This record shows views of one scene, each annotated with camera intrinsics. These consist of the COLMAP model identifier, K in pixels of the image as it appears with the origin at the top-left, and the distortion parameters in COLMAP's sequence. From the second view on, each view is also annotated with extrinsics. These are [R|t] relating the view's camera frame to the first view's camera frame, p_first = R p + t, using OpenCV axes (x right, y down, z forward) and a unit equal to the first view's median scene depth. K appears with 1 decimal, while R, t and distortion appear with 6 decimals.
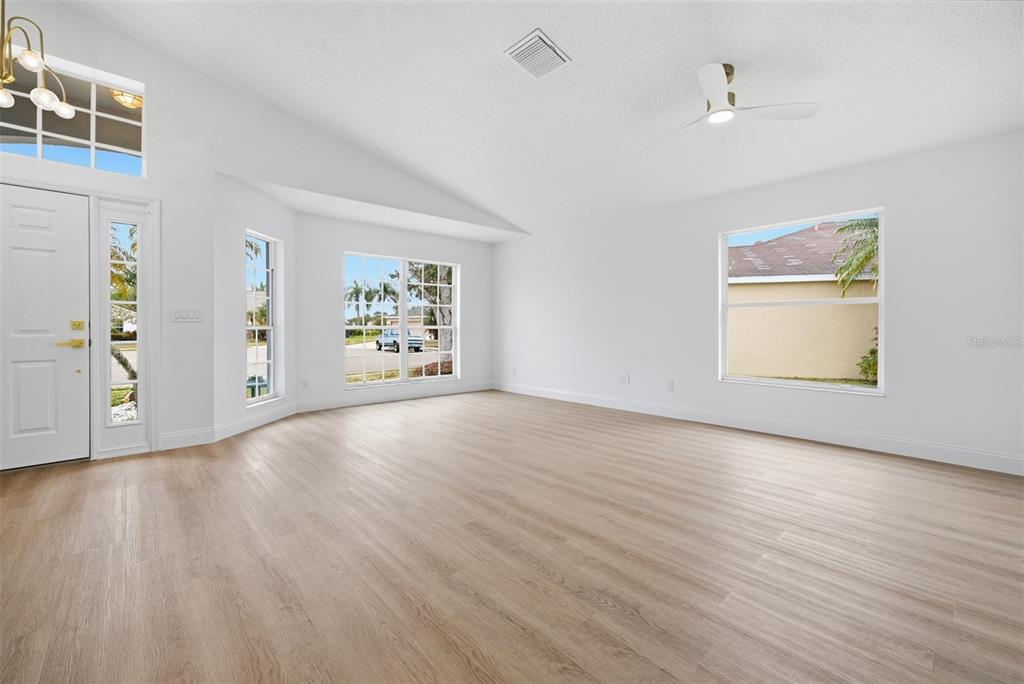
lens RADIAL K [[423.1, 0, 507.2], [0, 423.1, 326.2], [0, 0, 1]] dist [-0.011595, 0.000097]
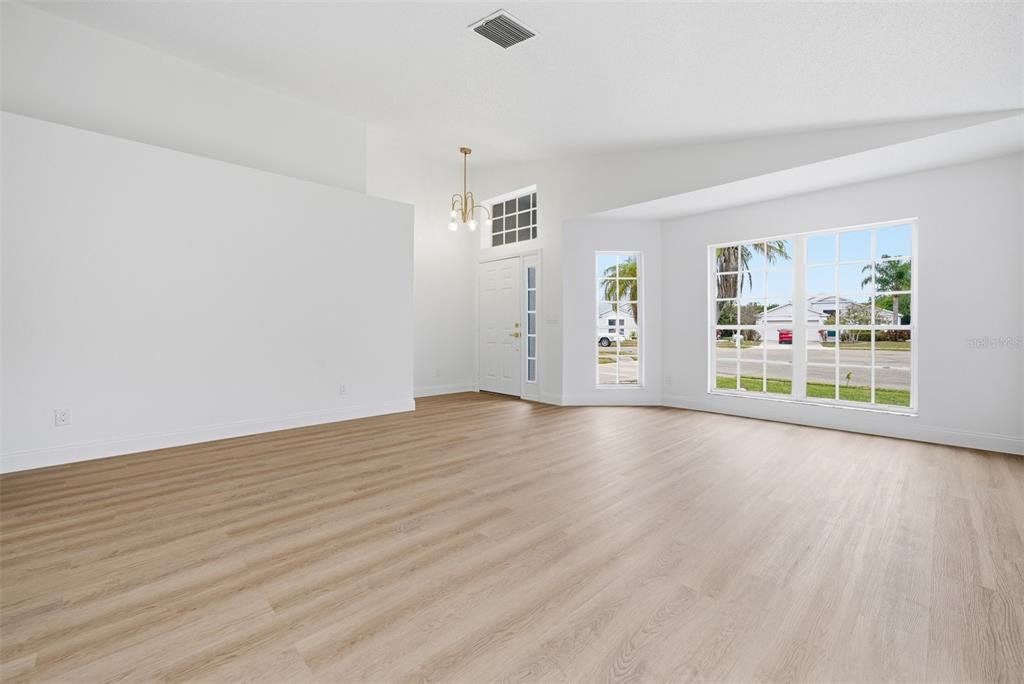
lens RADIAL K [[423.1, 0, 507.2], [0, 423.1, 326.2], [0, 0, 1]] dist [-0.011595, 0.000097]
pose [[0.029585, 0.000137, -0.999562, 1.092561], [0.000751, 1.000000, 0.000159, 0.002538], [0.999562, -0.000755, 0.029585, 1.082220]]
